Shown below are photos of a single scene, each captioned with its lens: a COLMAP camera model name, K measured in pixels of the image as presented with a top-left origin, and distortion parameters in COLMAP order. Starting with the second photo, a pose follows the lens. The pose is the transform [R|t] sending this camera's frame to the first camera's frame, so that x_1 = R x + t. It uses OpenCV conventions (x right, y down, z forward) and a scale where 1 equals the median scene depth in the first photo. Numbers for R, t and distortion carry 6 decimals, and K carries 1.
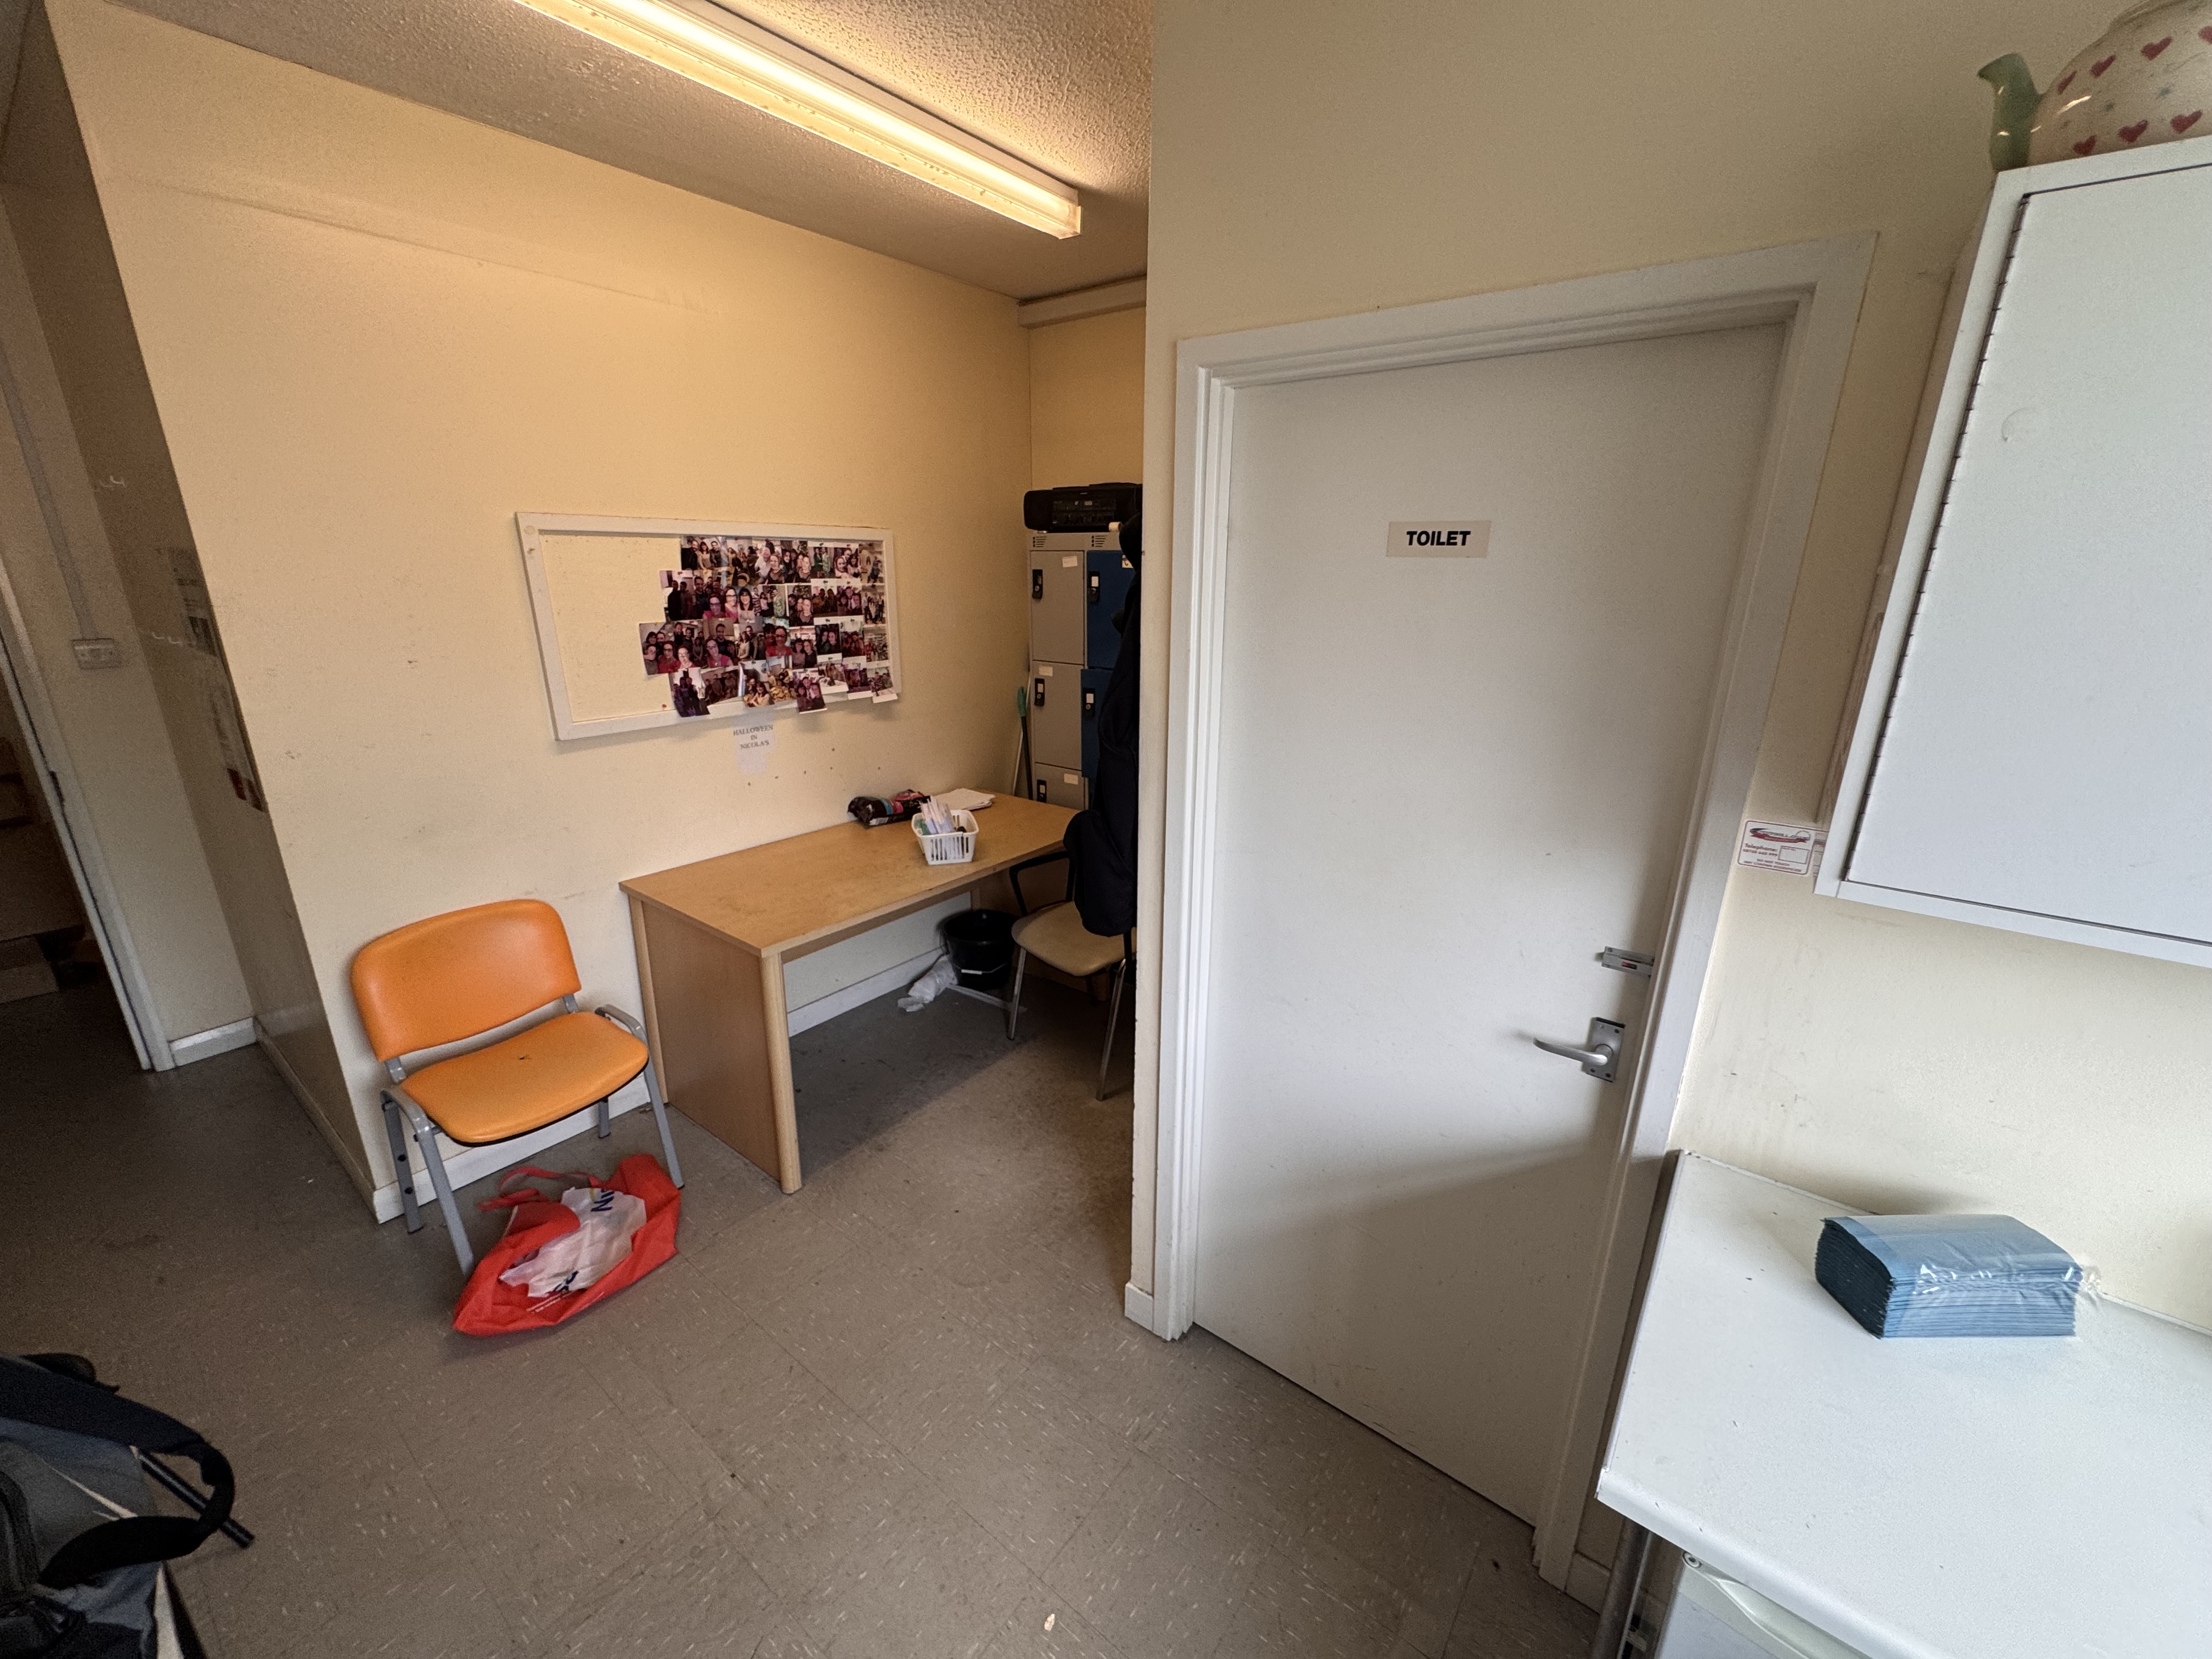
lens RADIAL K [[881.8, 0, 1103.4], [0, 881.8, 827.9], [0, 0, 1]] dist [-0.004133, -0.000149]
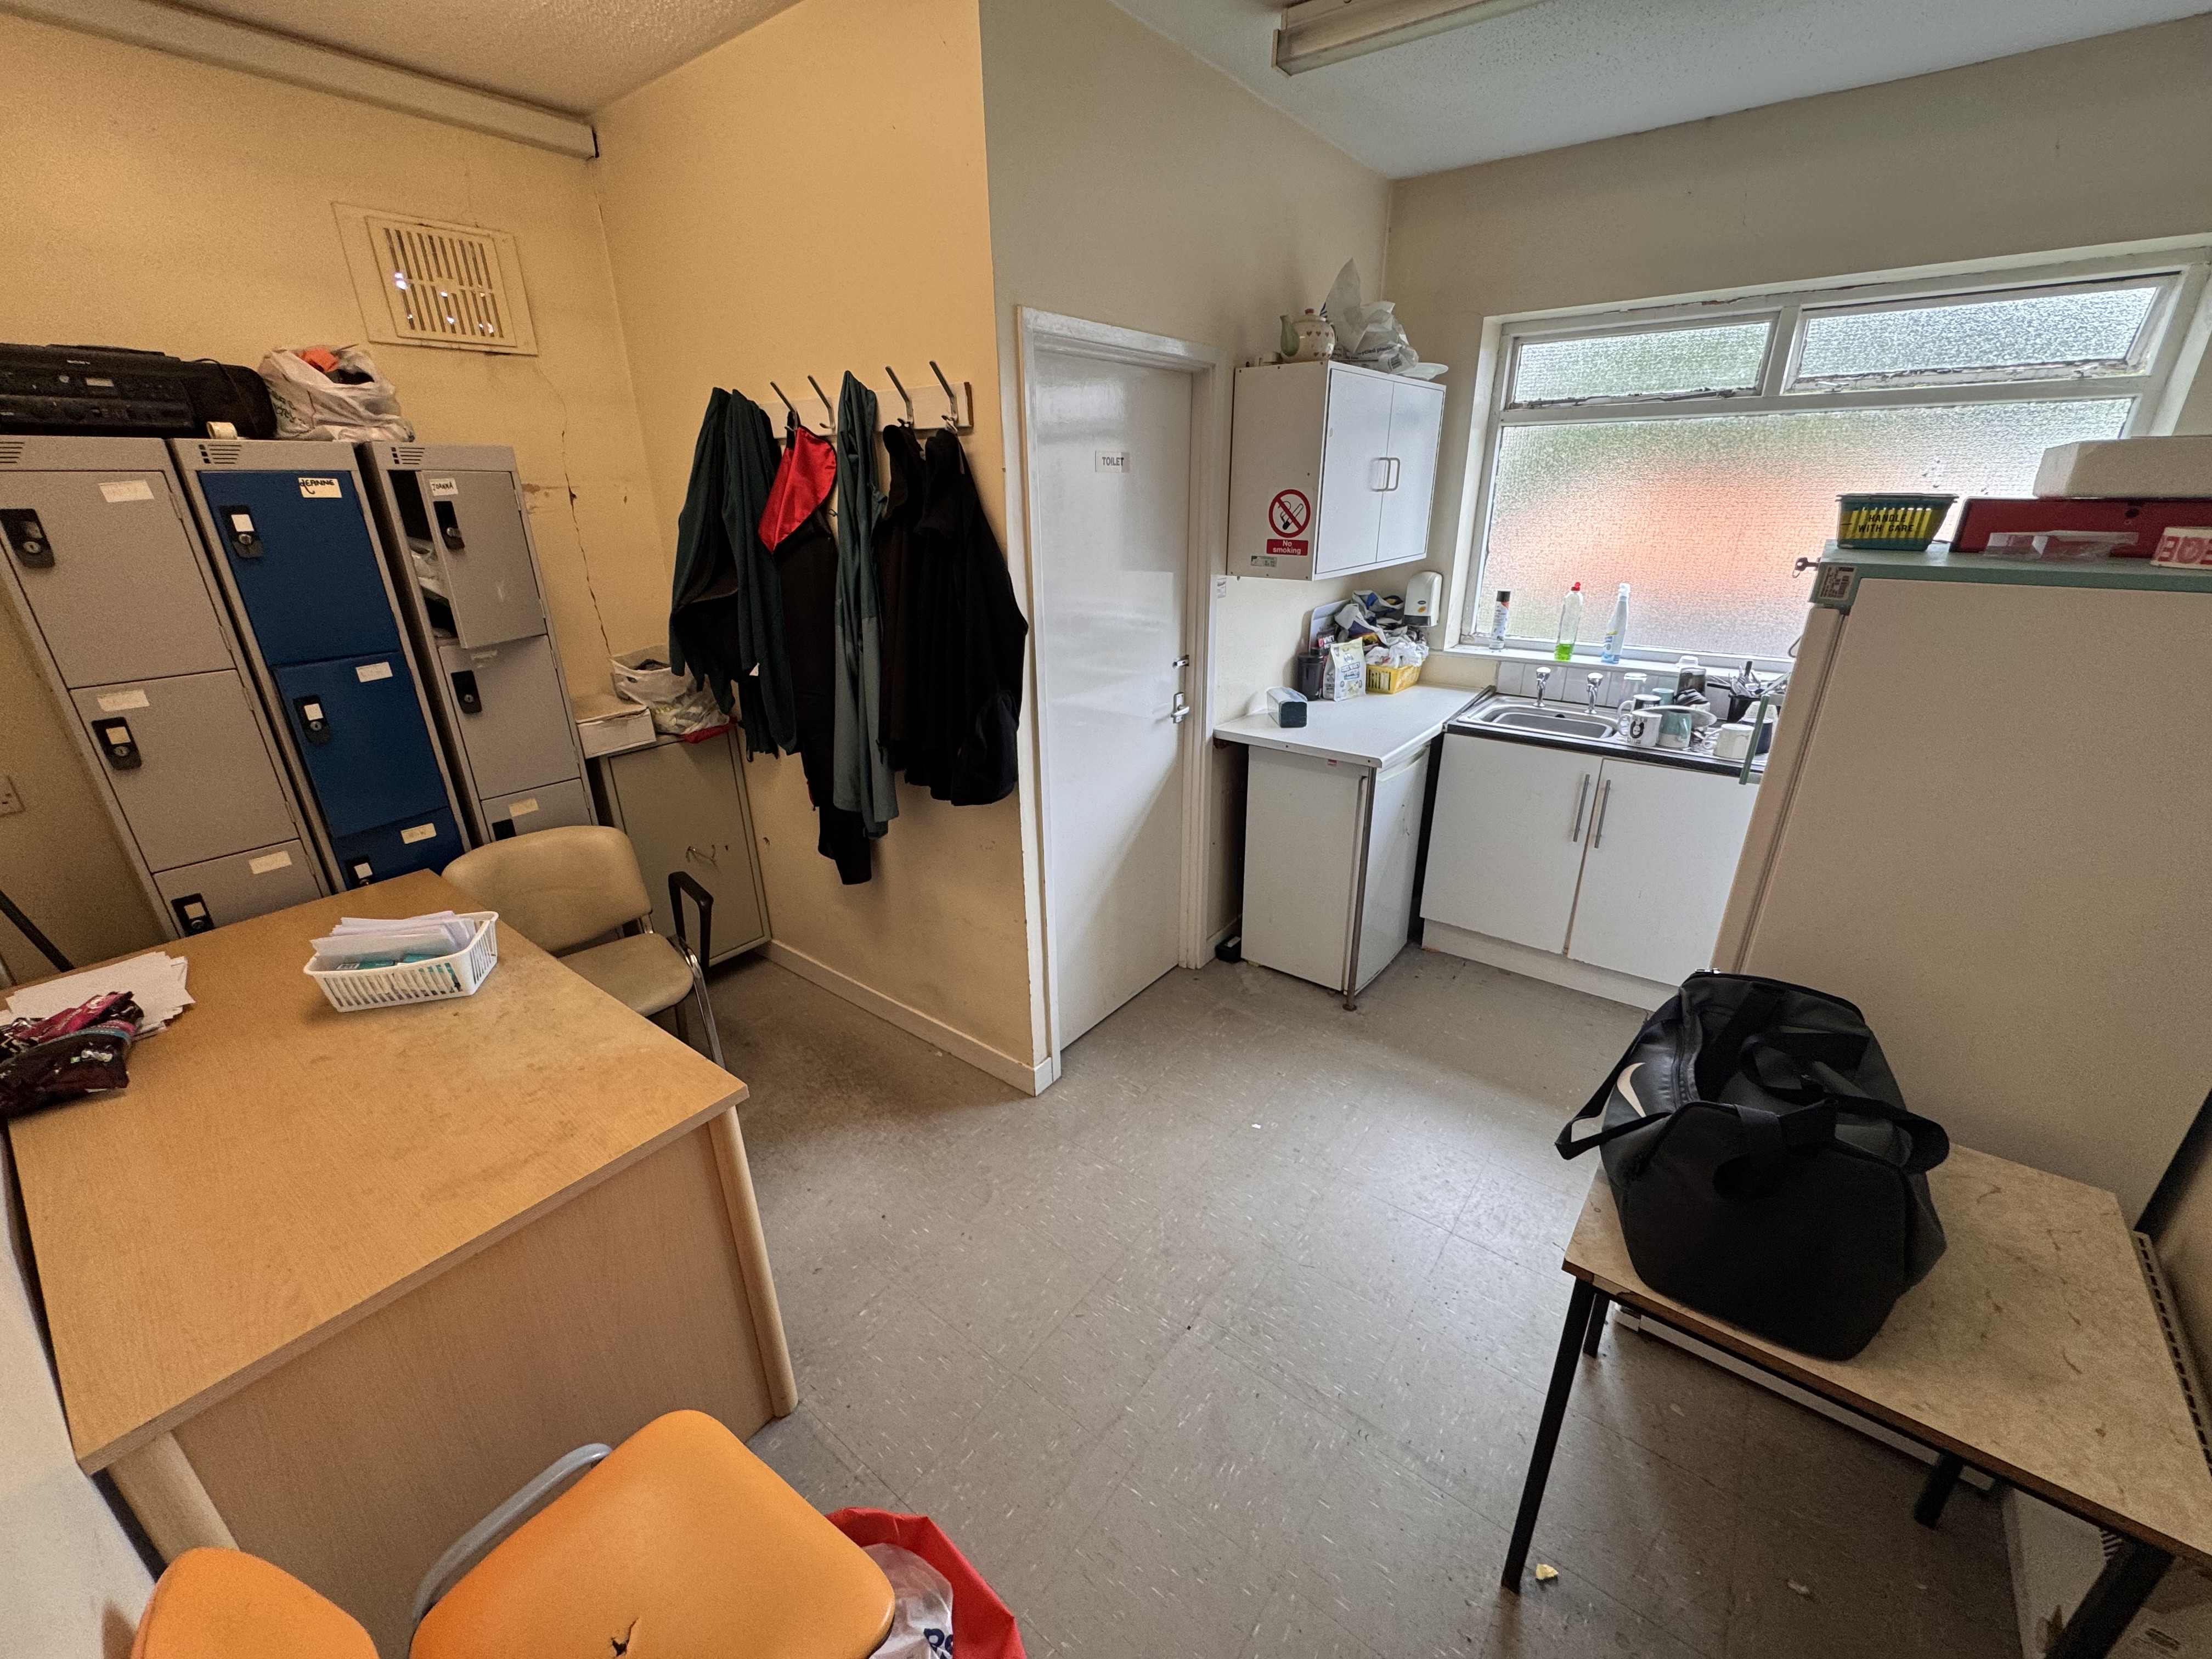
lens RADIAL K [[881.8, 0, 1106.5], [0, 881.8, 830.3], [0, 0, 1]] dist [-0.004133, -0.000149]
pose [[-0.006679, -0.372655, 0.927946, -0.630060], [0.301243, 0.884108, 0.357219, -0.125882], [-0.953524, 0.281923, 0.106354, 0.417726]]
